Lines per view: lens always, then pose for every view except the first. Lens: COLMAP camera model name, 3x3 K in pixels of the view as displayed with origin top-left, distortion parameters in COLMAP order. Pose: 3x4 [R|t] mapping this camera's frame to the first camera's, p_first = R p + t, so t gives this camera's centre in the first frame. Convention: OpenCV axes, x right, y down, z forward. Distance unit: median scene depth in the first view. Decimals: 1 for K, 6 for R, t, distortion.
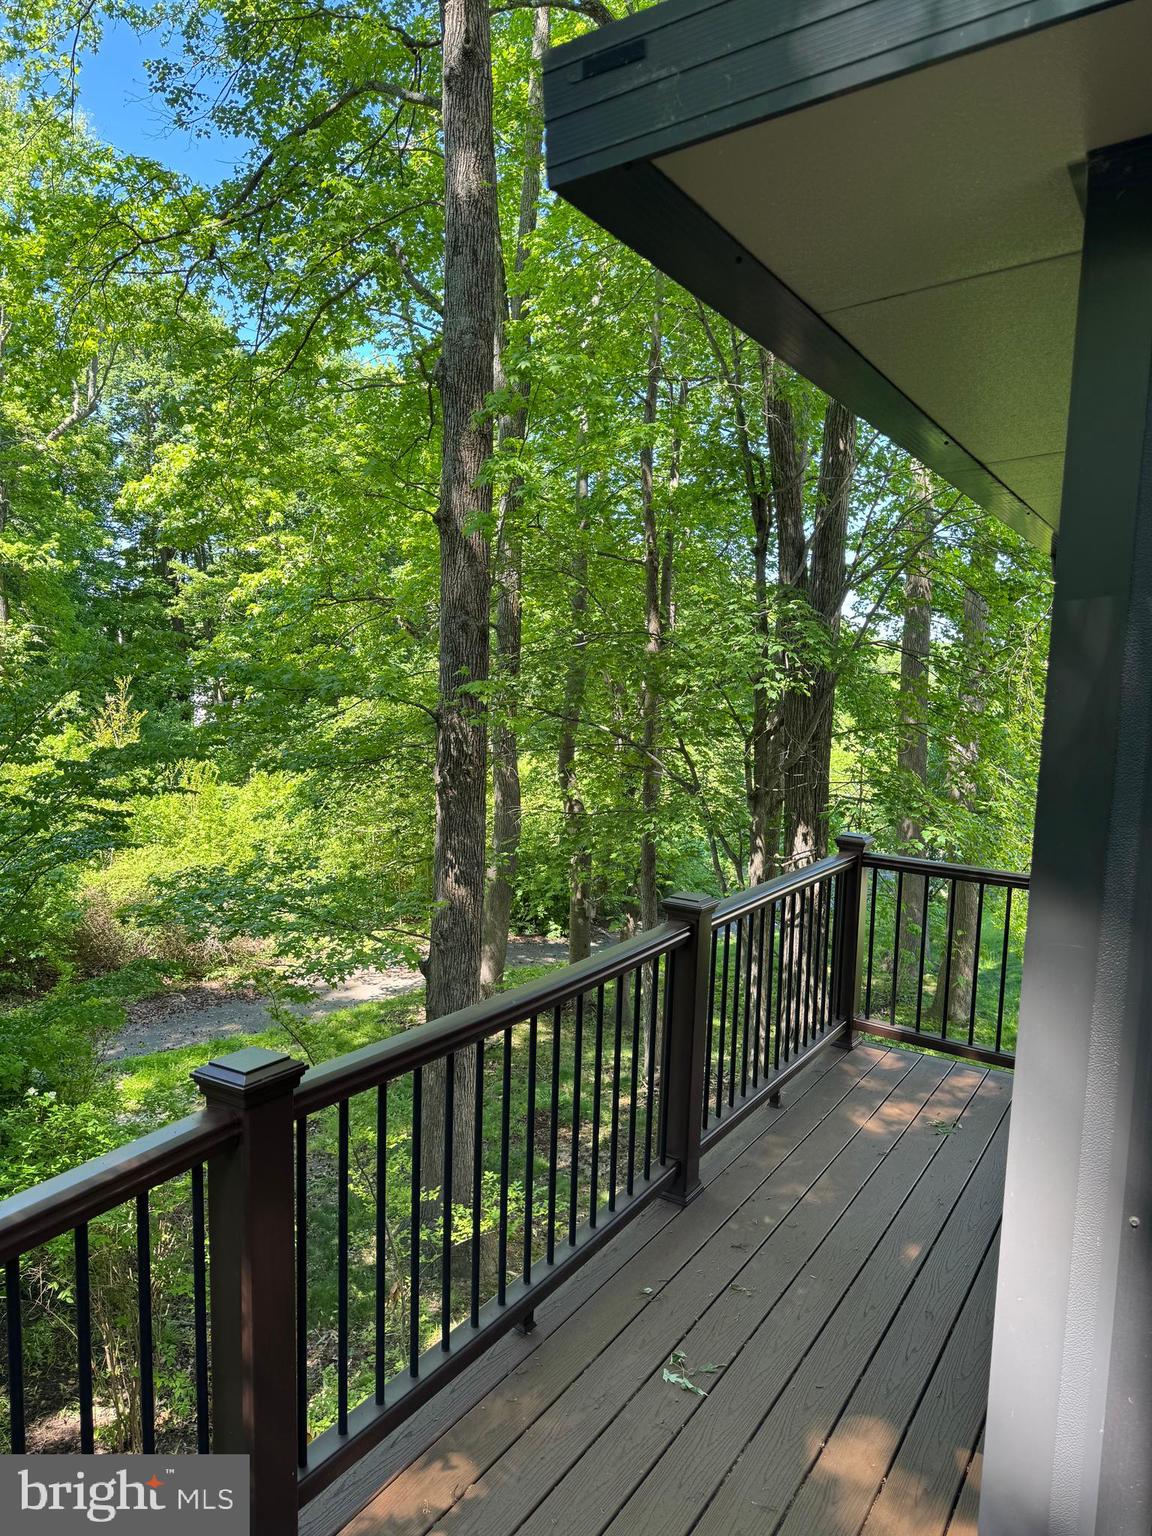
lens RADIAL K [[1069.4, 0, 566.8], [0, 1069.4, 775.0], [0, 0, 1]] dist [0.067084, -0.079455]
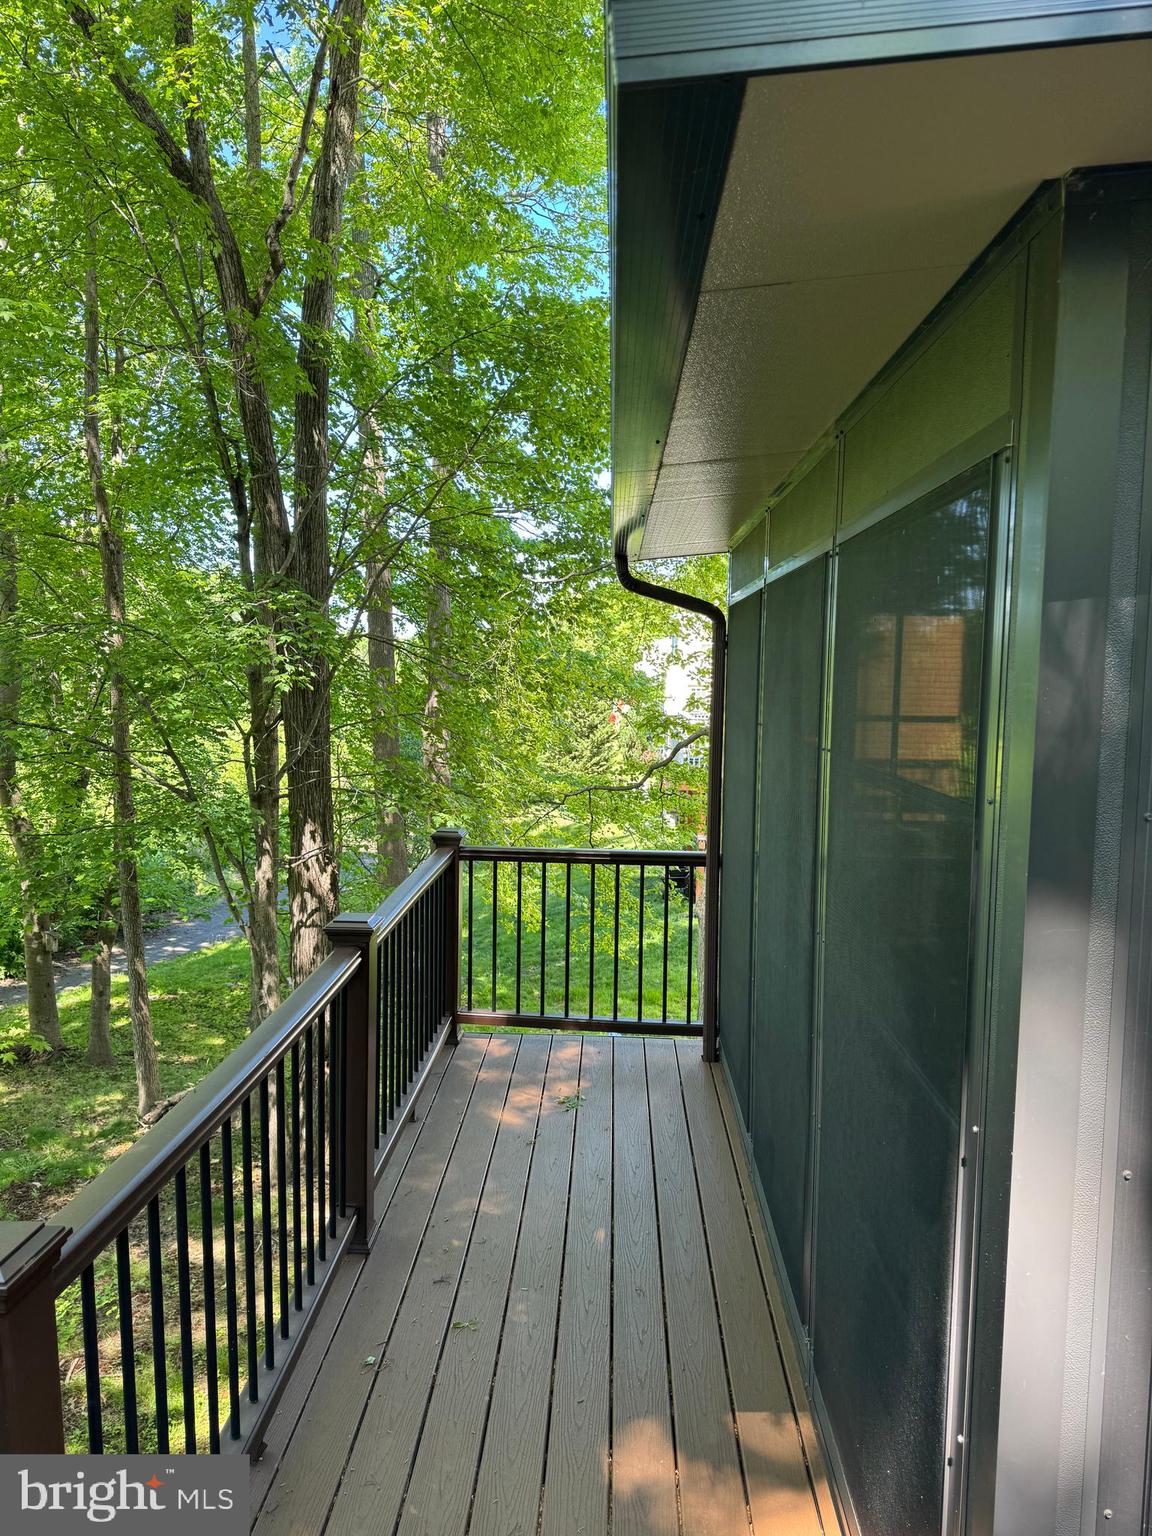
lens RADIAL K [[1069.4, 0, 579.3], [0, 1069.4, 765.0], [0, 0, 1]] dist [0.067084, -0.079455]
pose [[0.866193, -0.069153, 0.494902, -0.113415], [0.069880, 0.997409, 0.017063, -0.012046], [-0.494800, 0.019804, 0.868781, 0.076804]]
